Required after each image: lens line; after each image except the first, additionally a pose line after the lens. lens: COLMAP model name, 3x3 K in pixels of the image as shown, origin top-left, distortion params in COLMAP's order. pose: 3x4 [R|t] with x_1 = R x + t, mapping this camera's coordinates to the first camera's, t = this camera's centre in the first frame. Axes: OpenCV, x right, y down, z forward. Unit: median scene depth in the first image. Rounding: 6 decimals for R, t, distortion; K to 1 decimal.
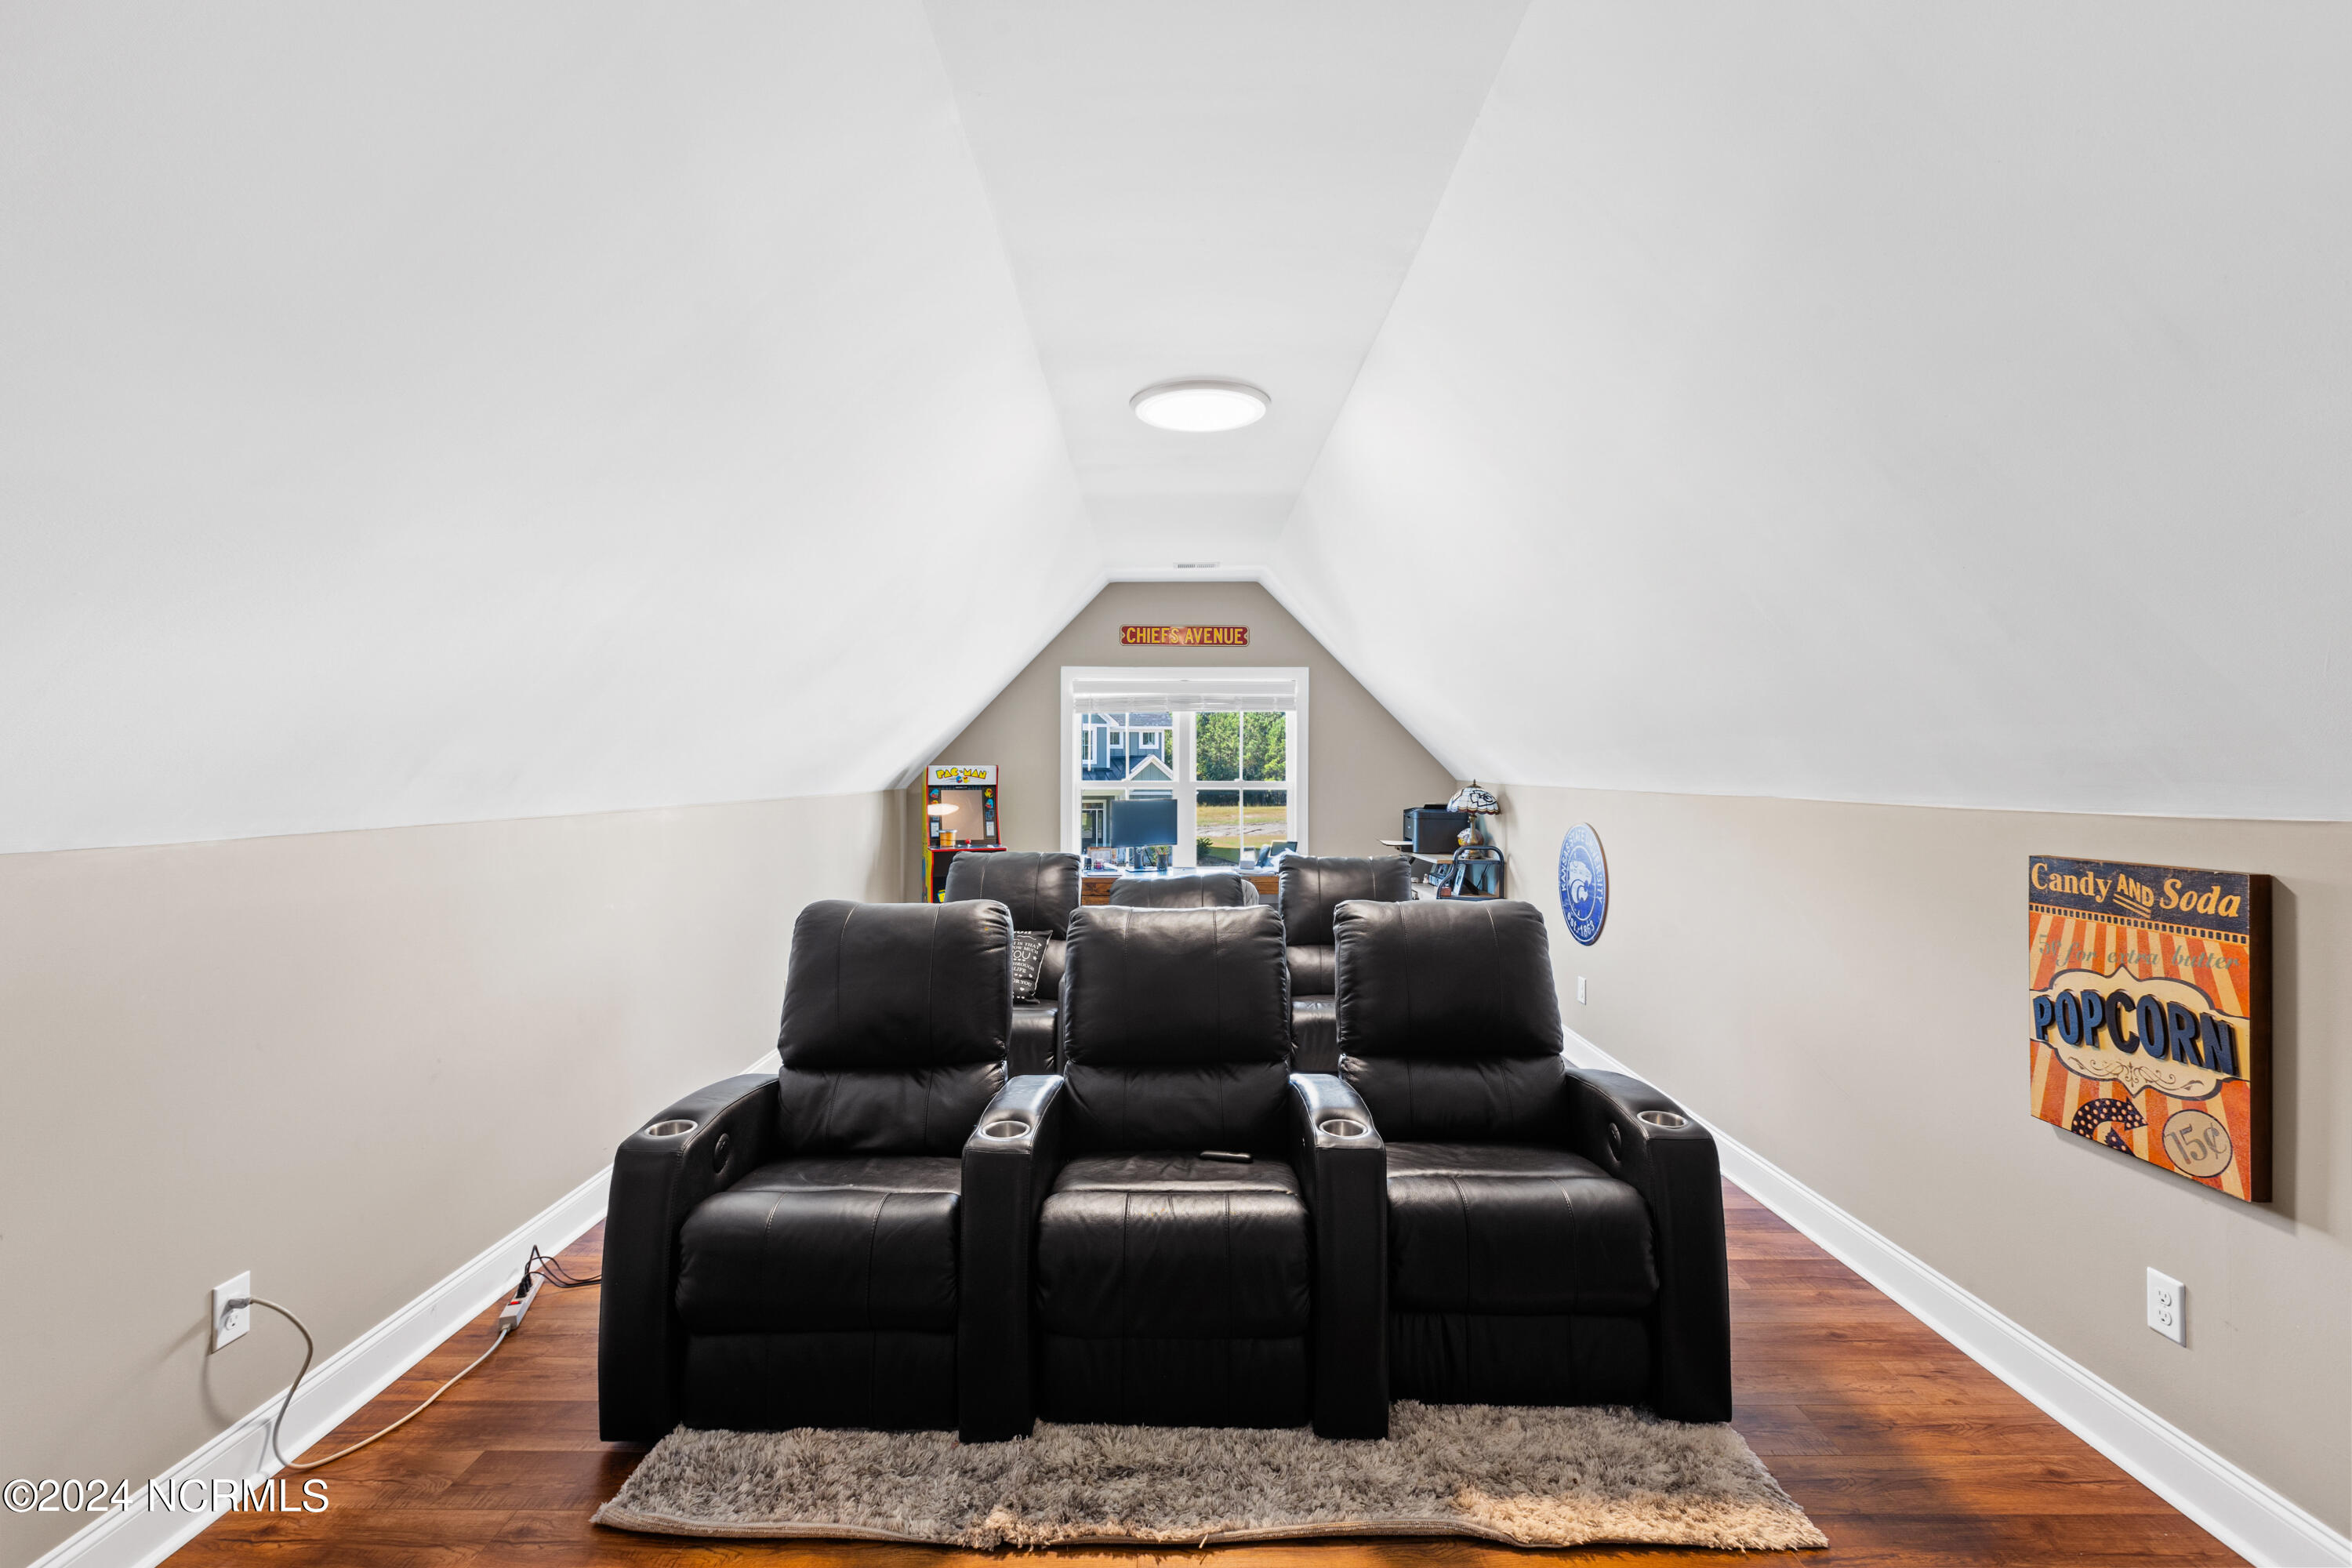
lens RADIAL K [[1074.0, 0, 1175.2], [0, 1074.0, 777.3], [0, 0, 1]] dist [-0.003259, 0.000503]
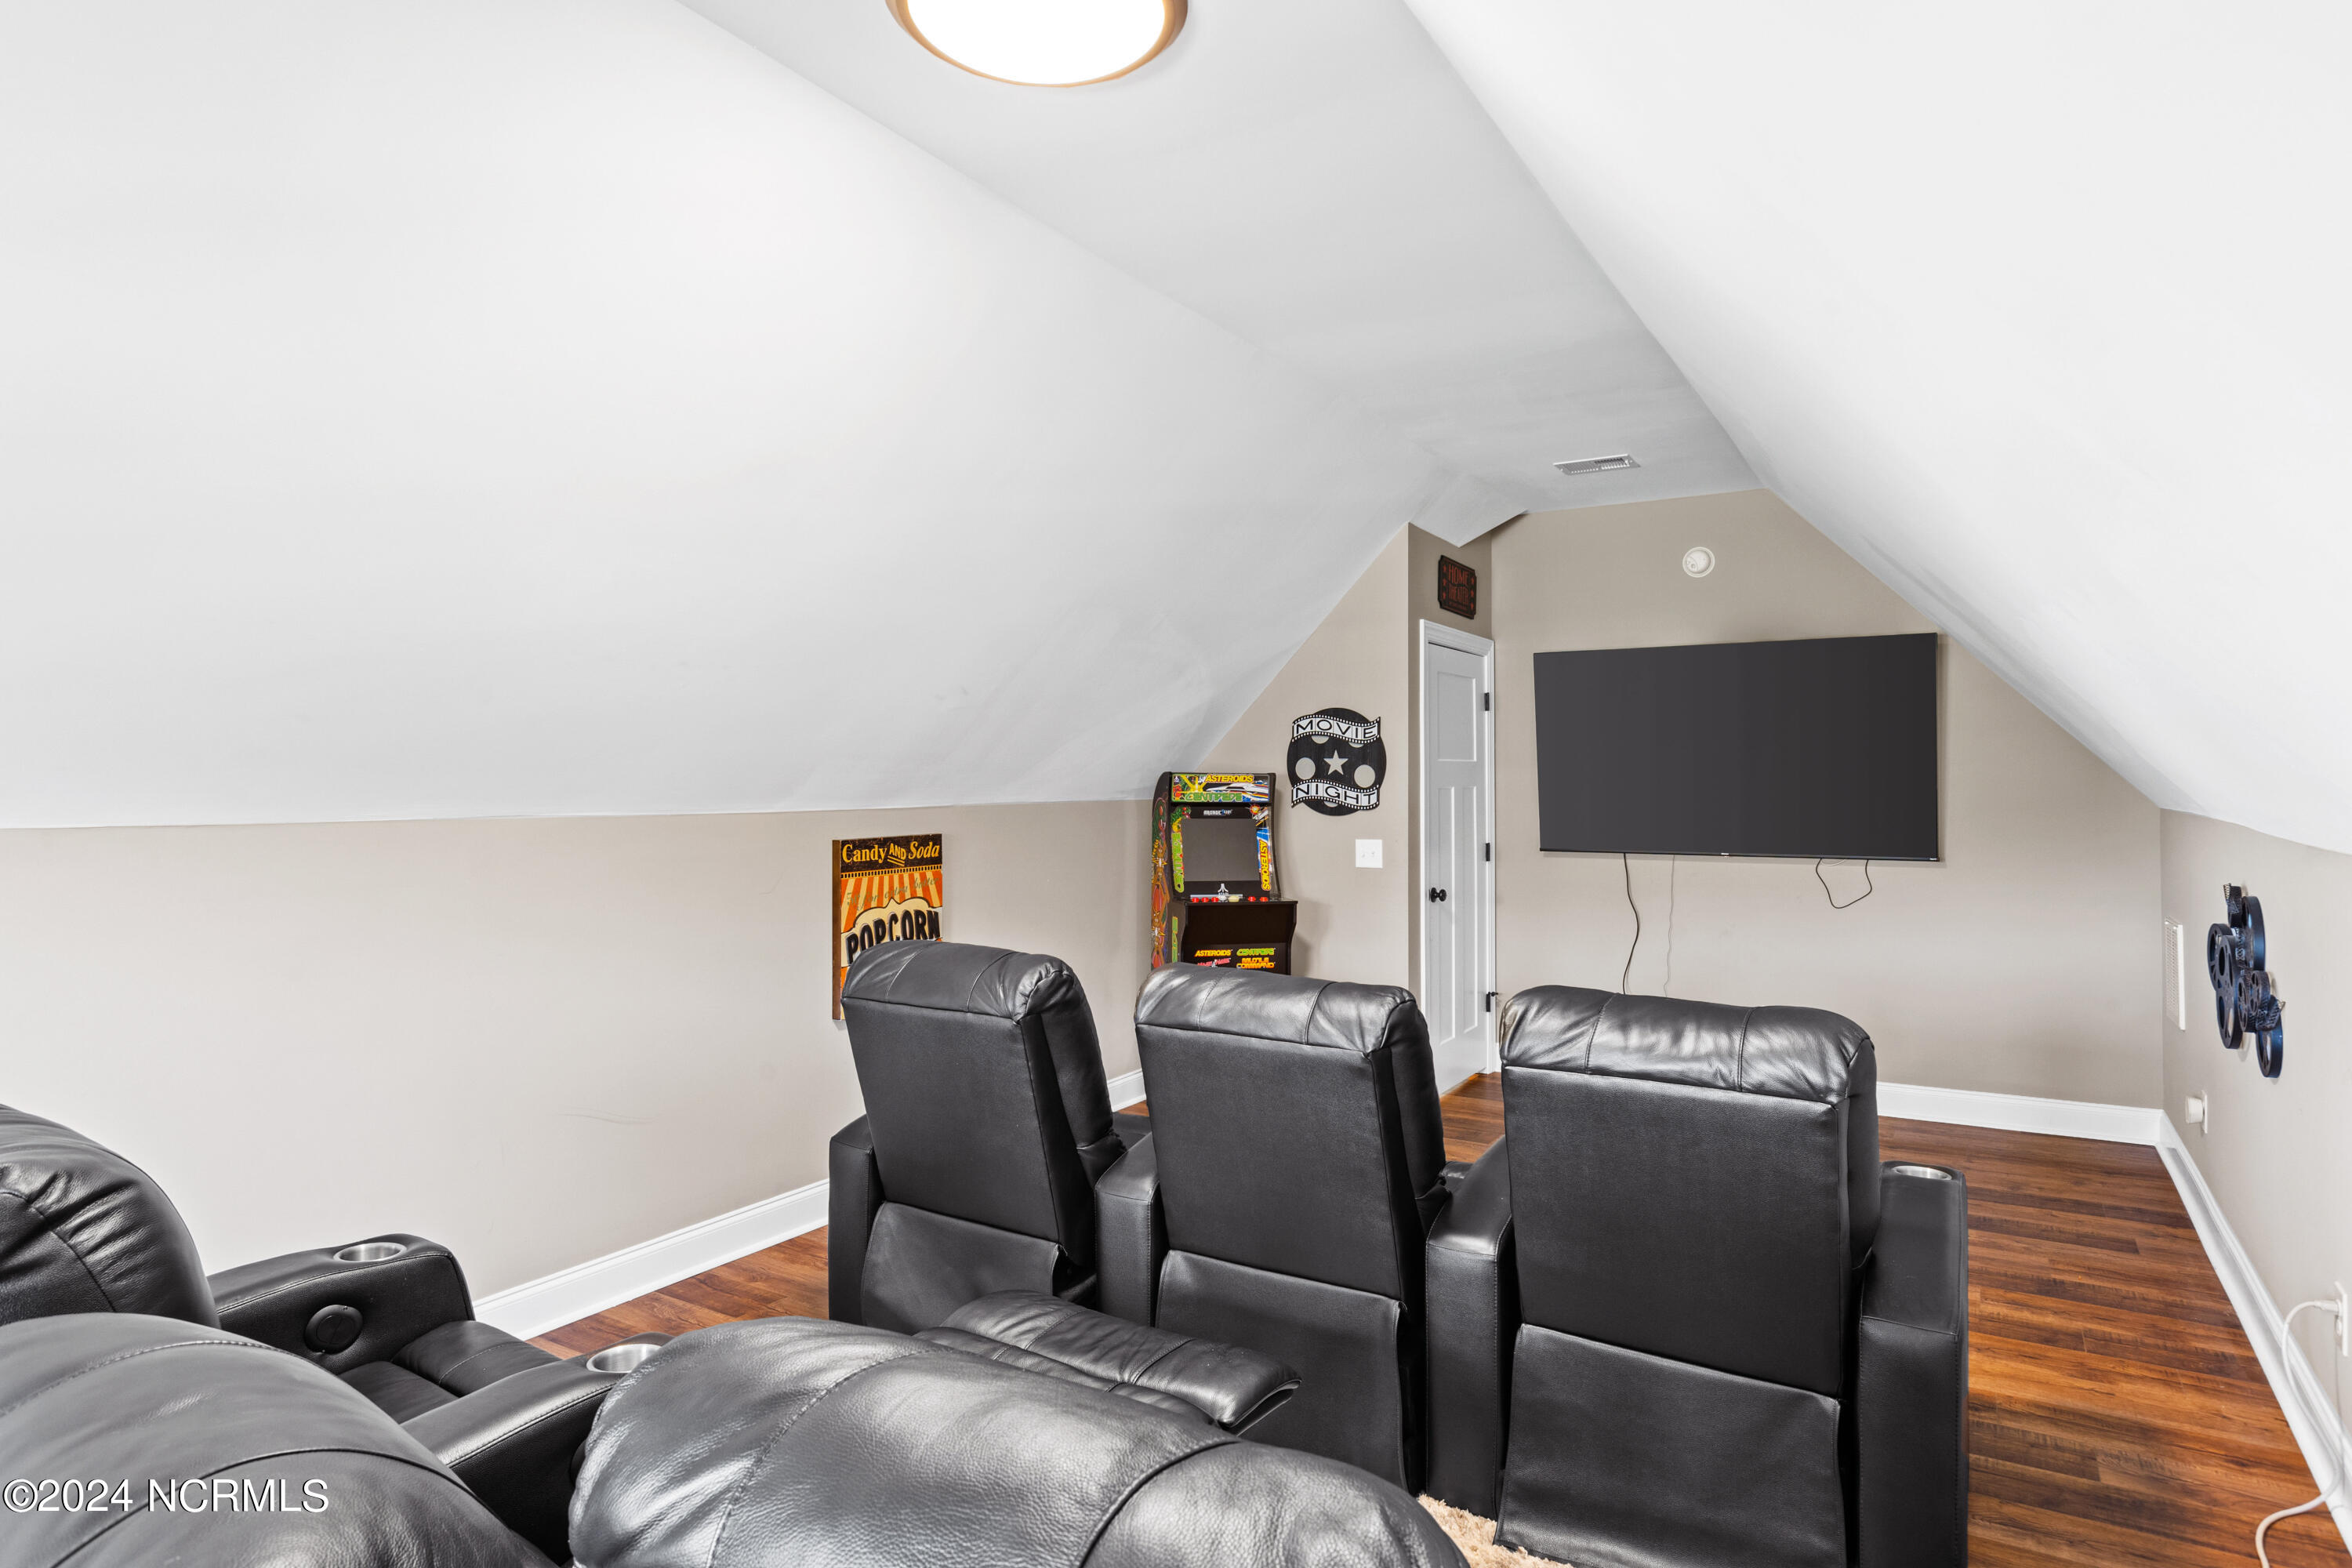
lens RADIAL K [[1309.7, 0, 1175.9], [0, 1309.7, 778.9], [0, 0, 1]] dist [0.000391, 0.000038]
pose [[-0.852546, -0.000398, 0.522653, -0.556324], [0.002392, 0.999986, 0.004663, -0.018632], [-0.522647, 0.005226, -0.852533, 2.479639]]
